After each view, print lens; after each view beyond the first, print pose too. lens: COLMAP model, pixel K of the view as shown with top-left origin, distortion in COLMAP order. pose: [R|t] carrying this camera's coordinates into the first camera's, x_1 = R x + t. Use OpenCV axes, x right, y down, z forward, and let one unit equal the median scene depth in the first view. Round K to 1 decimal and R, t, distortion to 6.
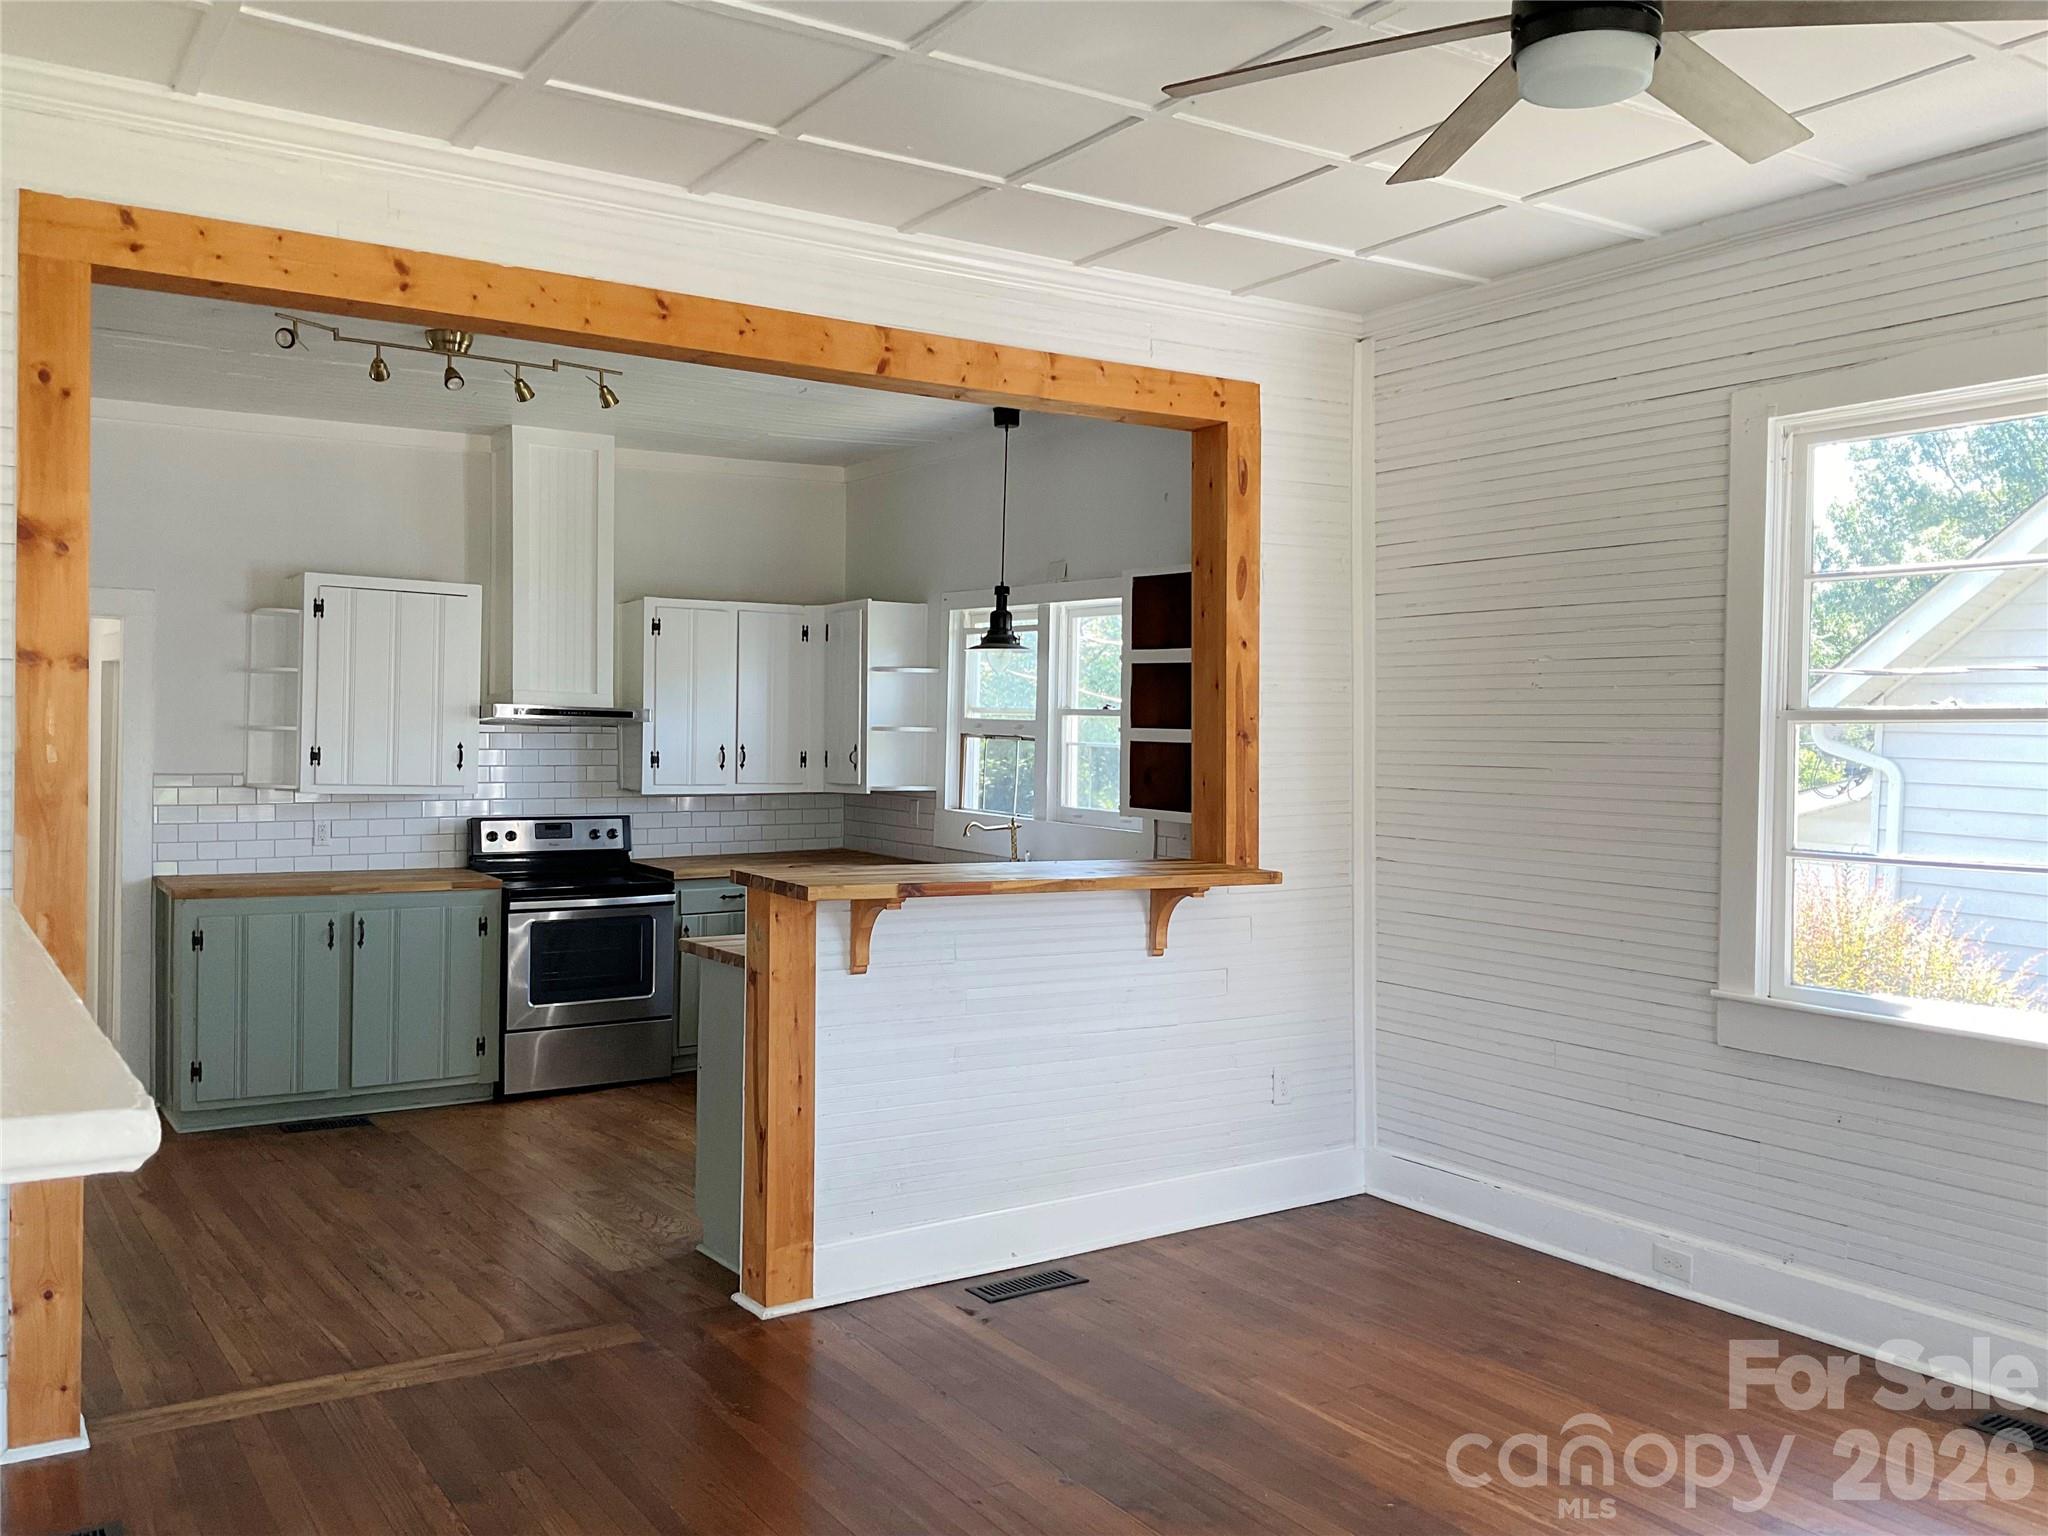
lens RADIAL K [[1721.2, 0, 1024.0], [0, 1721.2, 768.0], [0, 0, 1]] dist [0.135067, -0.221625]
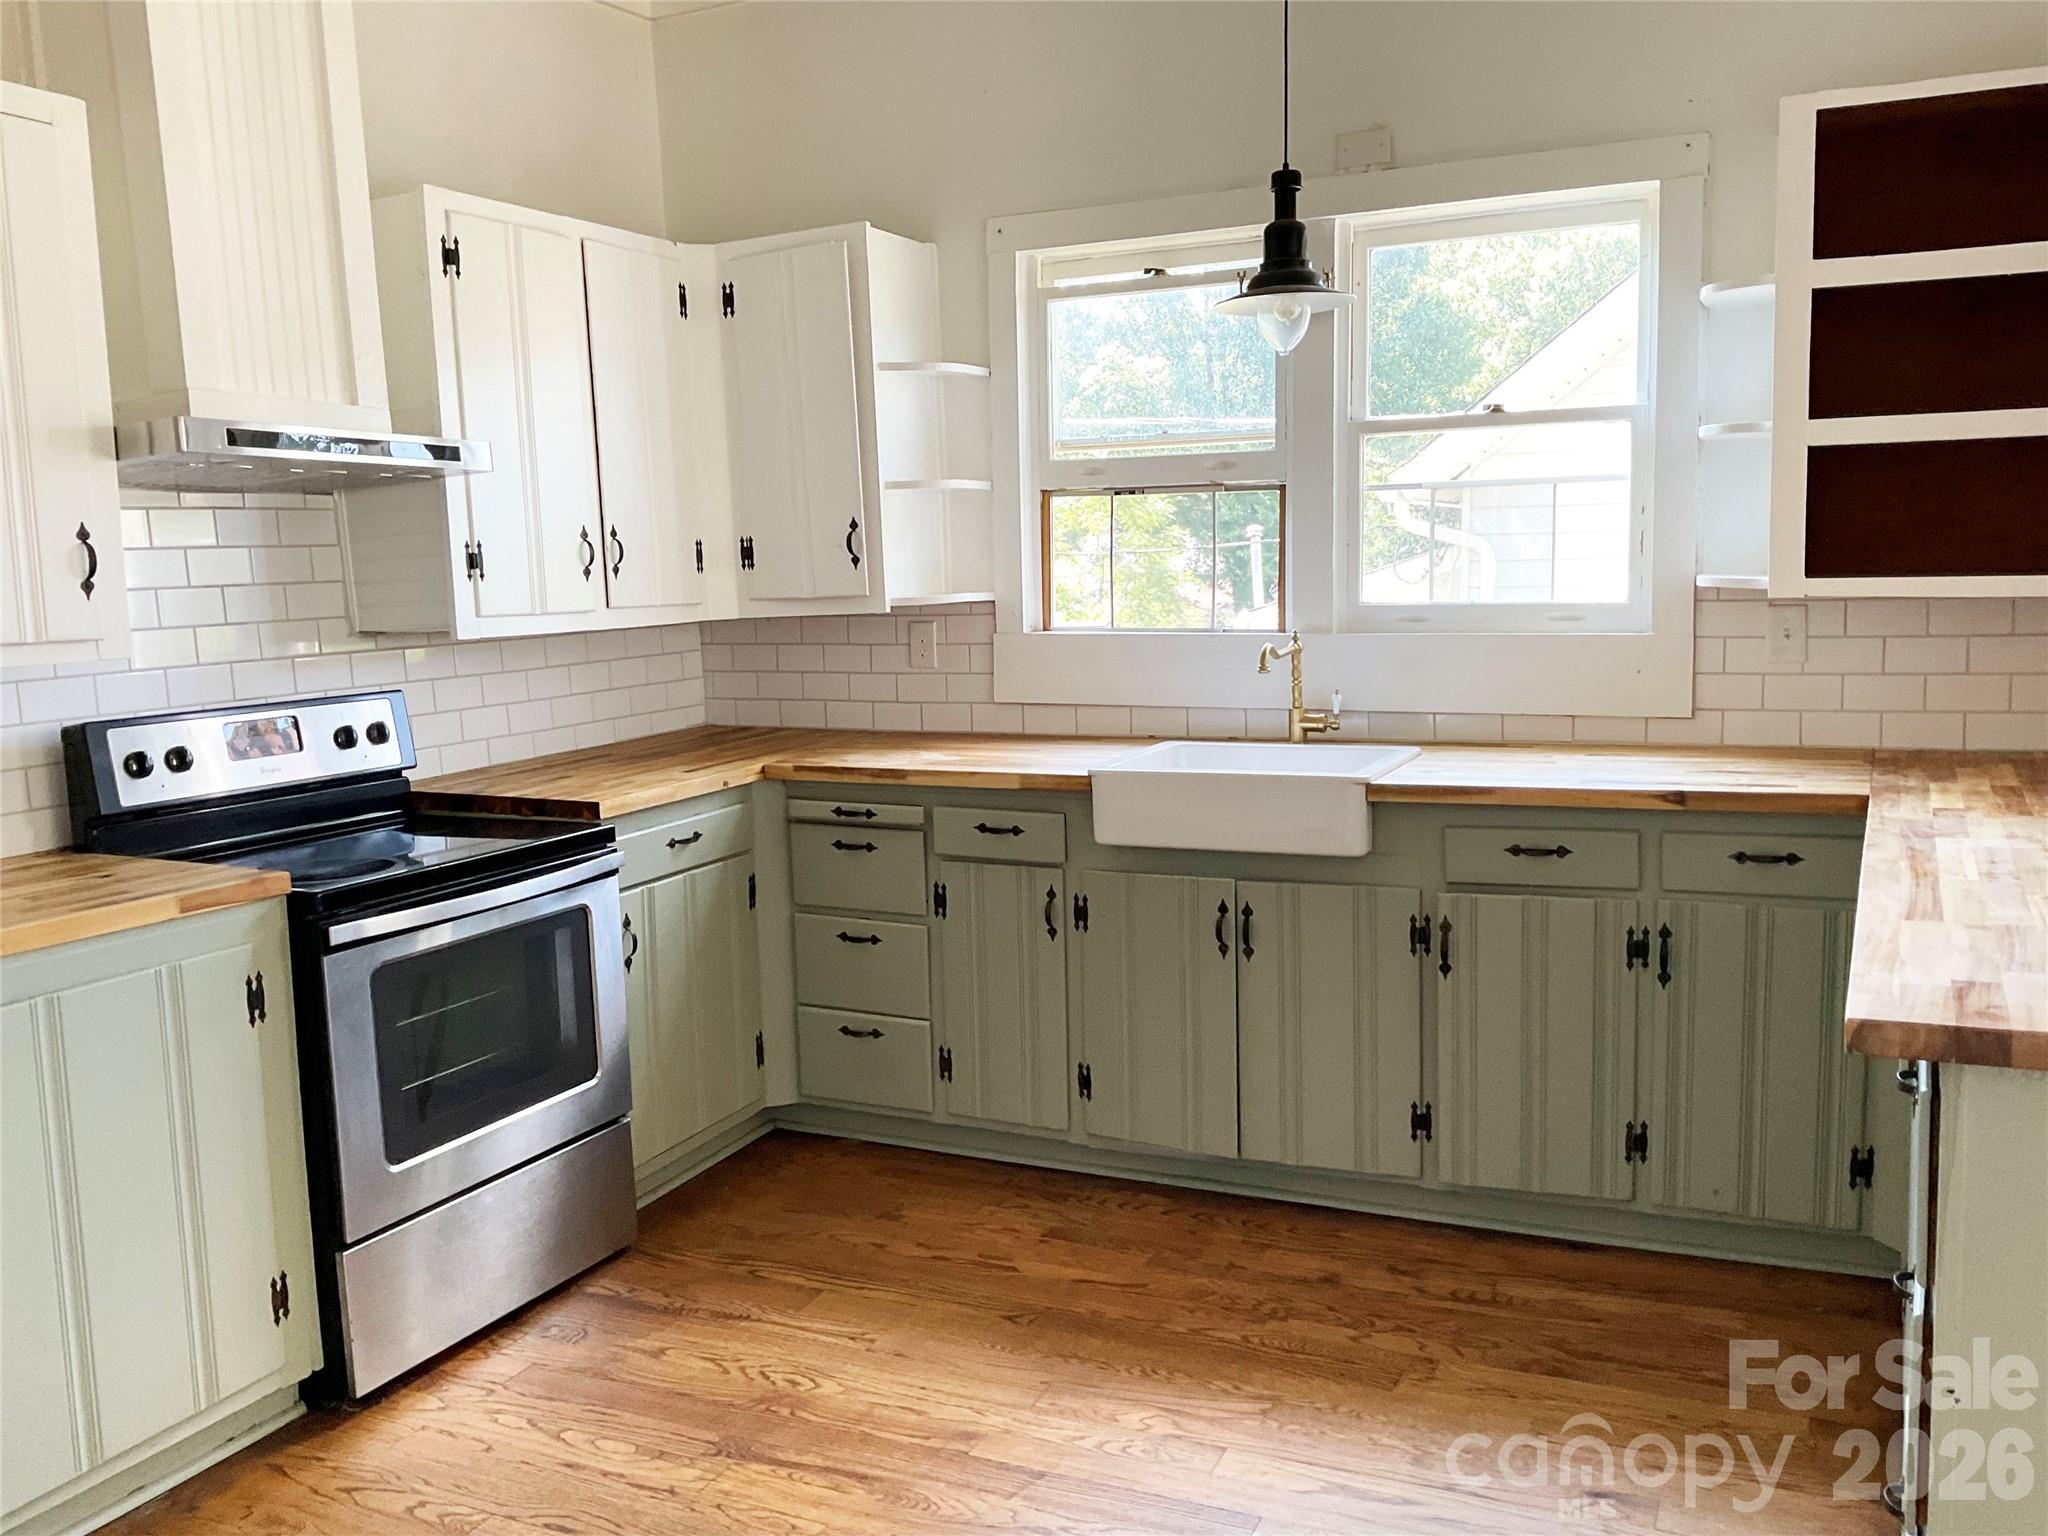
lens RADIAL K [[1721.2, 0, 1024.0], [0, 1721.2, 768.0], [0, 0, 1]] dist [0.135067, -0.221625]
pose [[0.863370, -0.102855, 0.493976, -0.319921], [0.055904, 0.992475, 0.108944, 0.007175], [-0.501465, -0.066444, 0.862623, 0.533880]]
